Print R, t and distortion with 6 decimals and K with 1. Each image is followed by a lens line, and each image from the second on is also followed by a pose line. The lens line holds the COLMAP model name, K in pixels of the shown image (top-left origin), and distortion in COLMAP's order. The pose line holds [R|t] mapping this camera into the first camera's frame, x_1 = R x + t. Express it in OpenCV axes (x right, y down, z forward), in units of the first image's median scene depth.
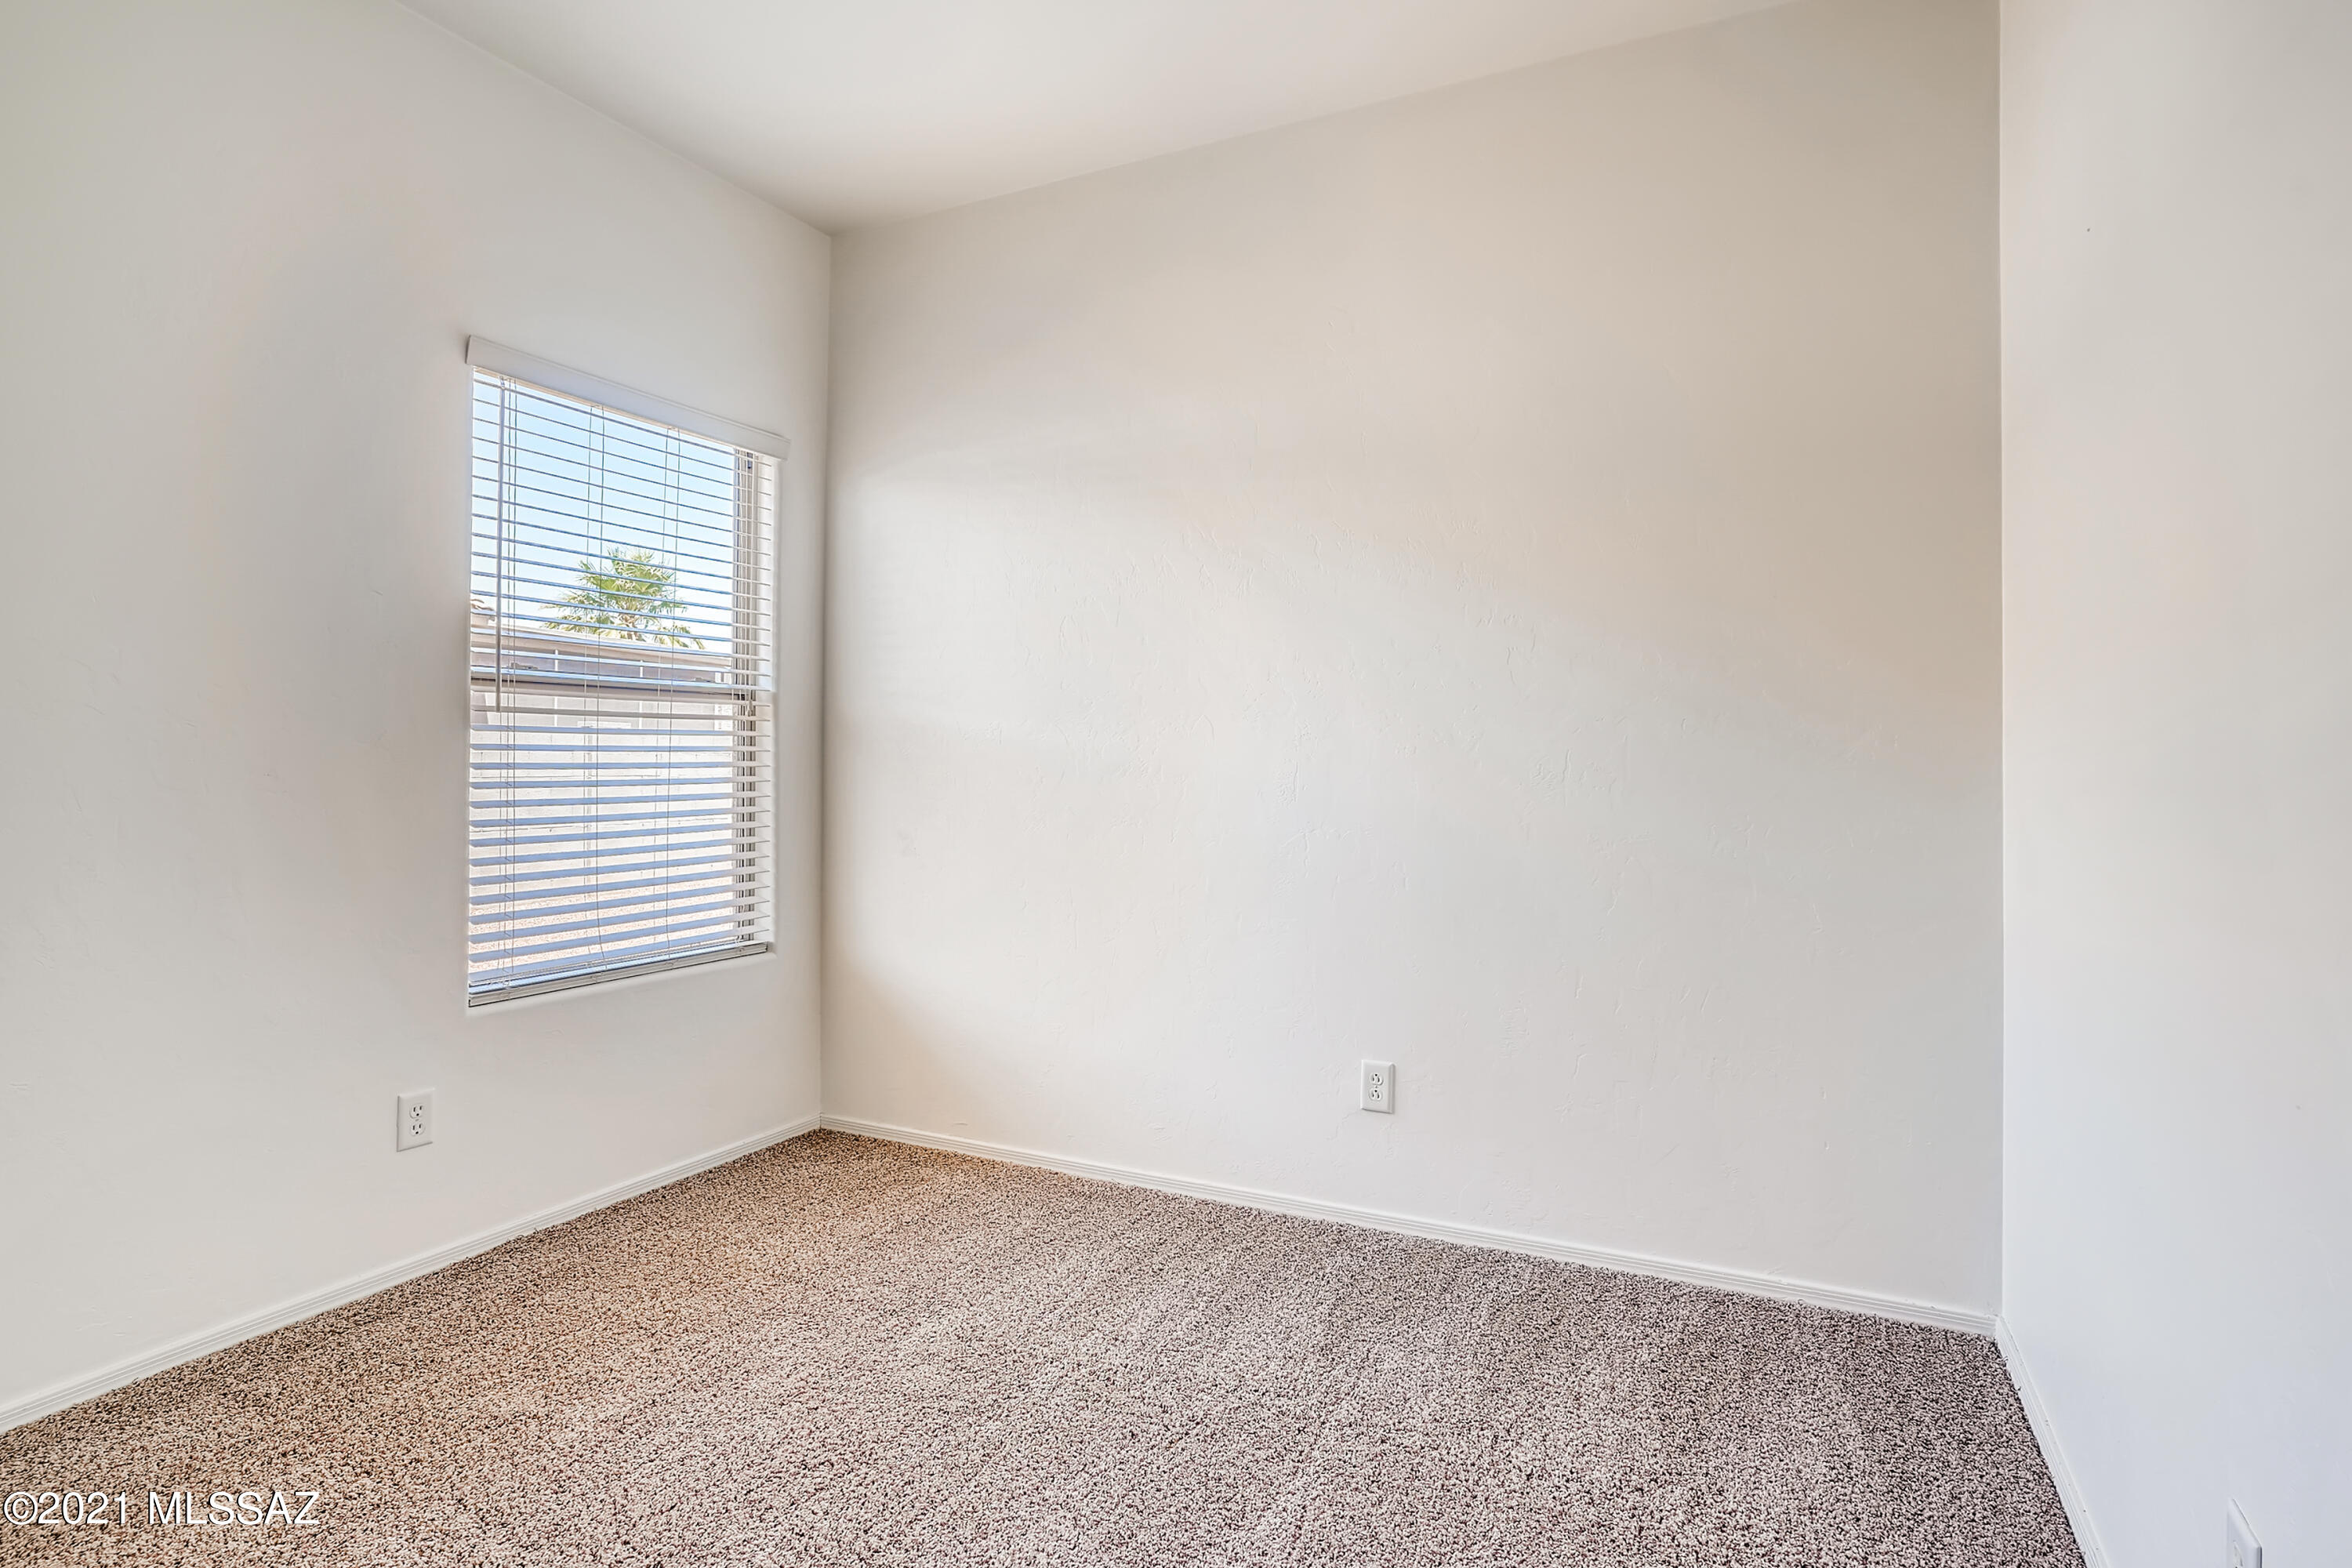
lens RADIAL K [[1165.2, 0, 1178.5], [0, 1165.2, 765.3], [0, 0, 1]] dist [-0.014610, 0.002721]
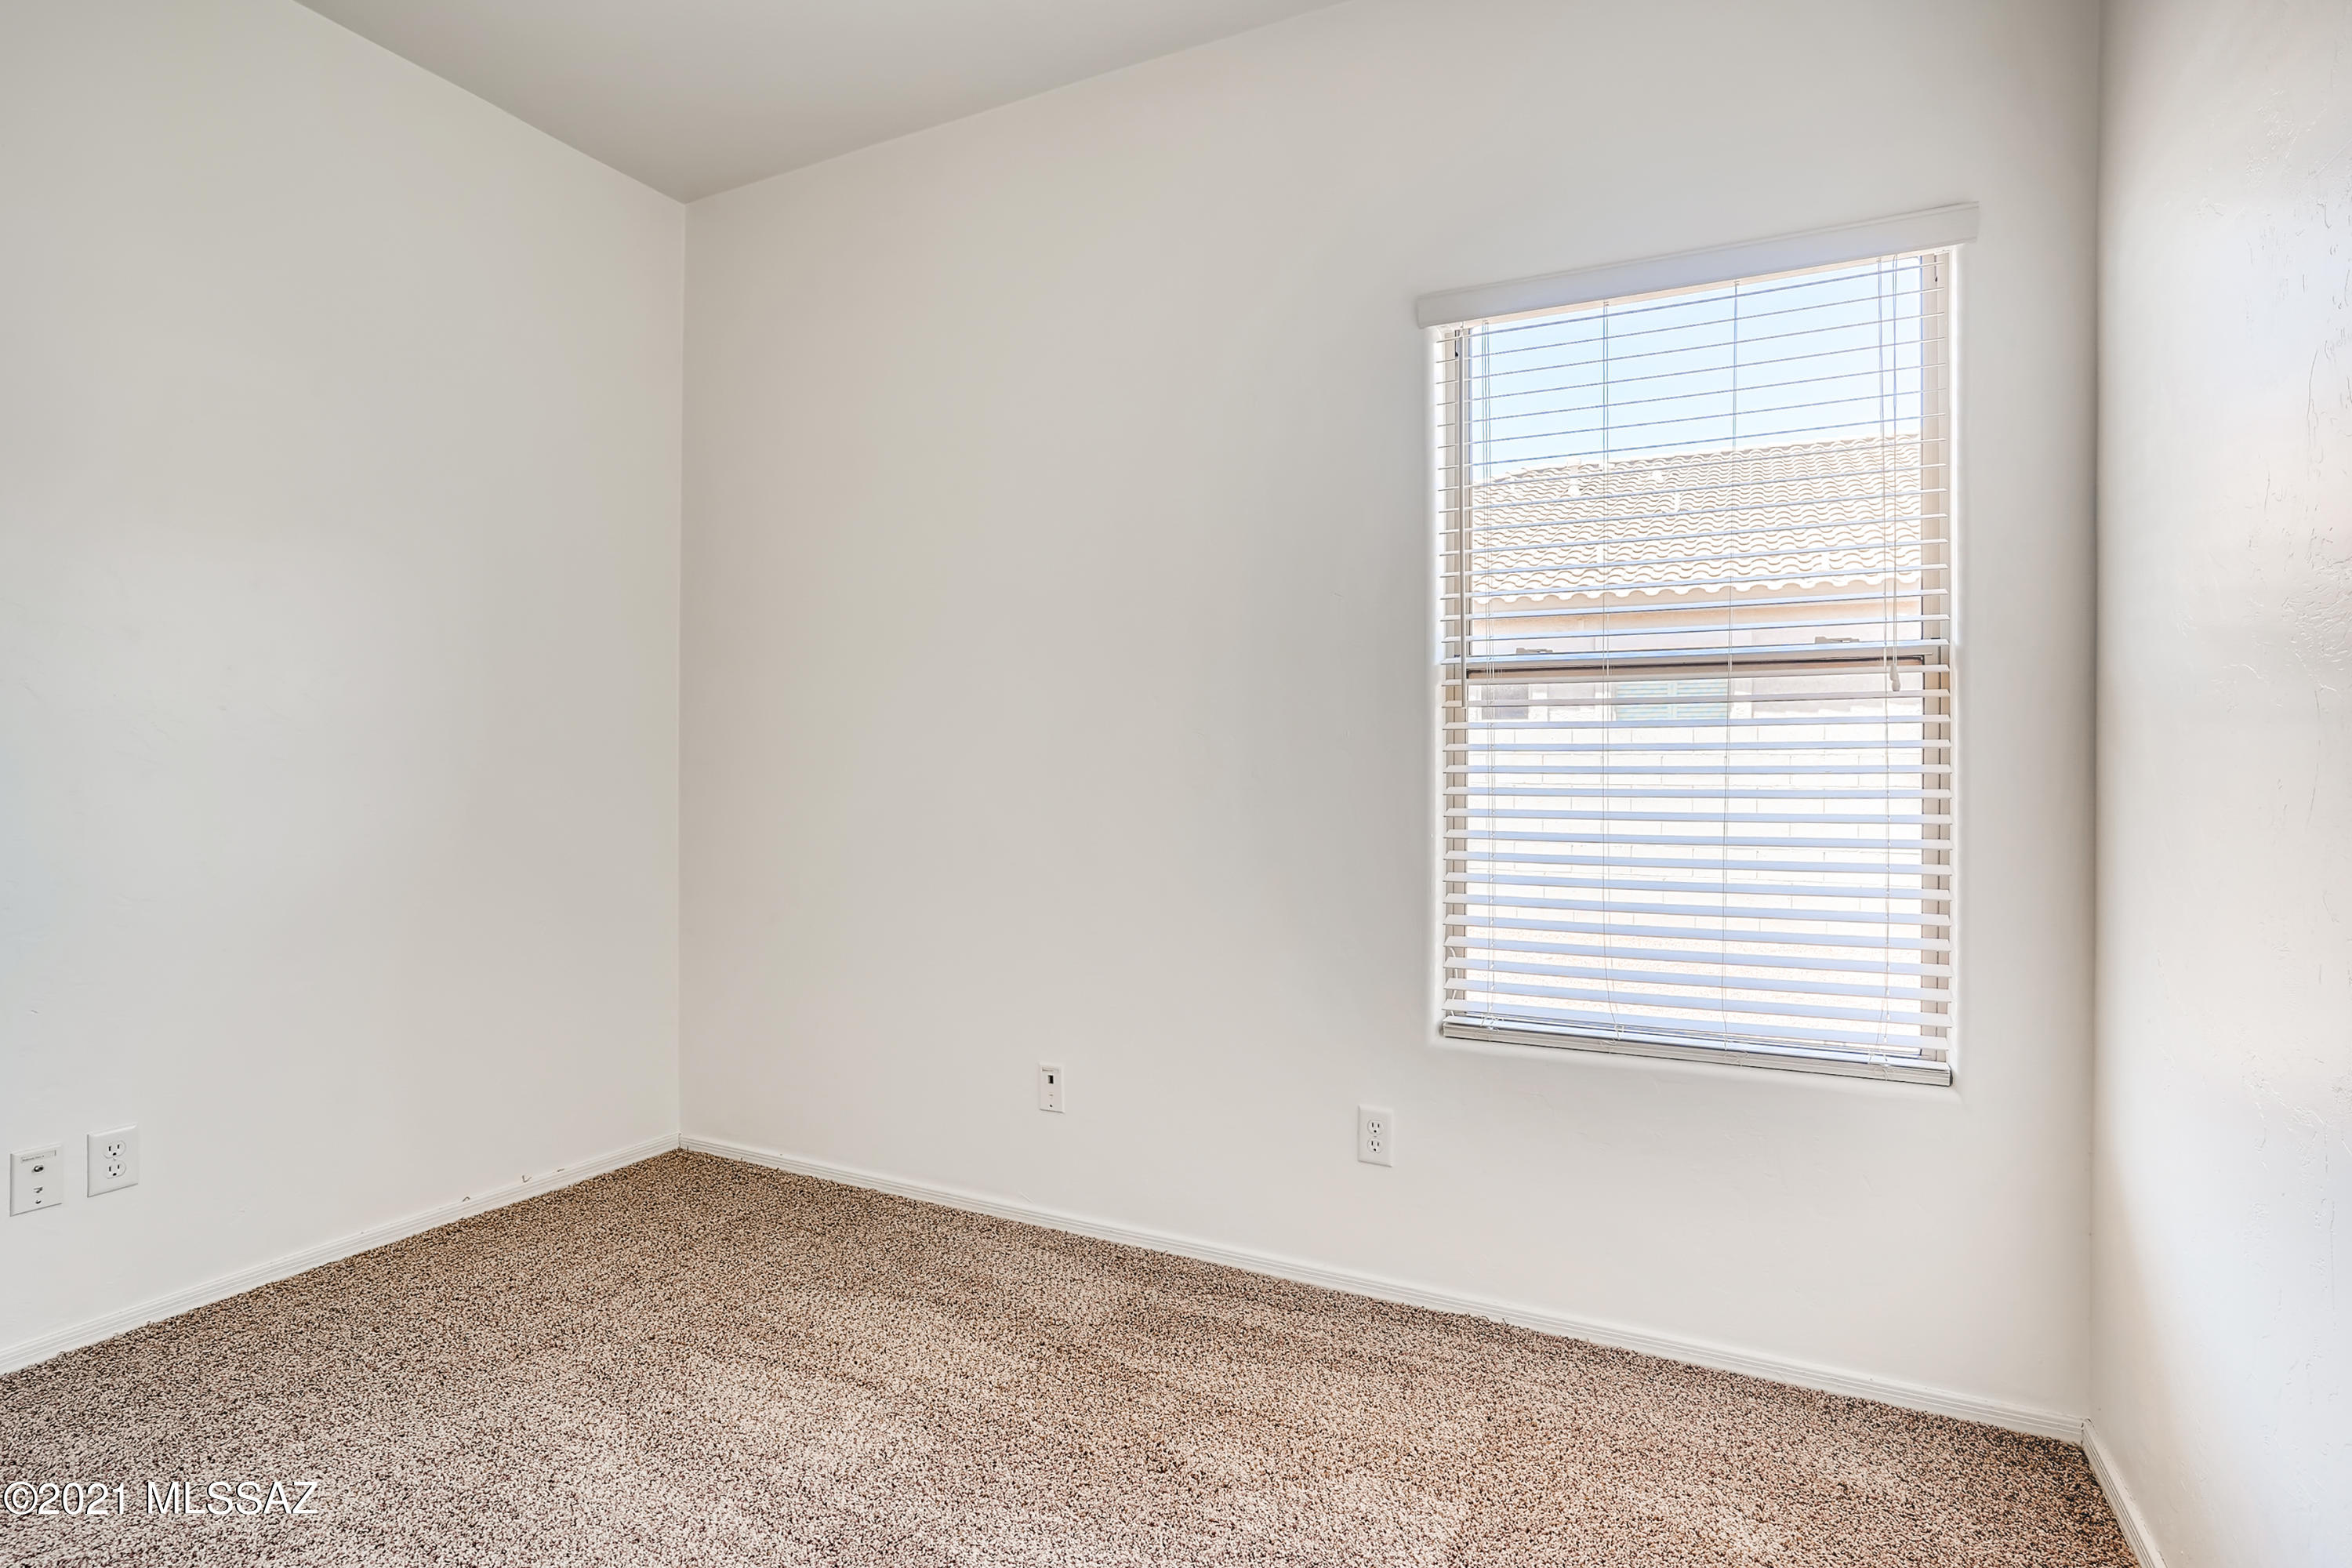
lens RADIAL K [[1165.2, 0, 1175.2], [0, 1165.2, 790.4], [0, 0, 1]] dist [-0.014610, 0.002721]
pose [[0.012177, 0.015036, -0.999813, 0.237377], [-0.003284, 0.999882, 0.014997, 0.002348], [0.999920, 0.003100, 0.012225, 0.629961]]
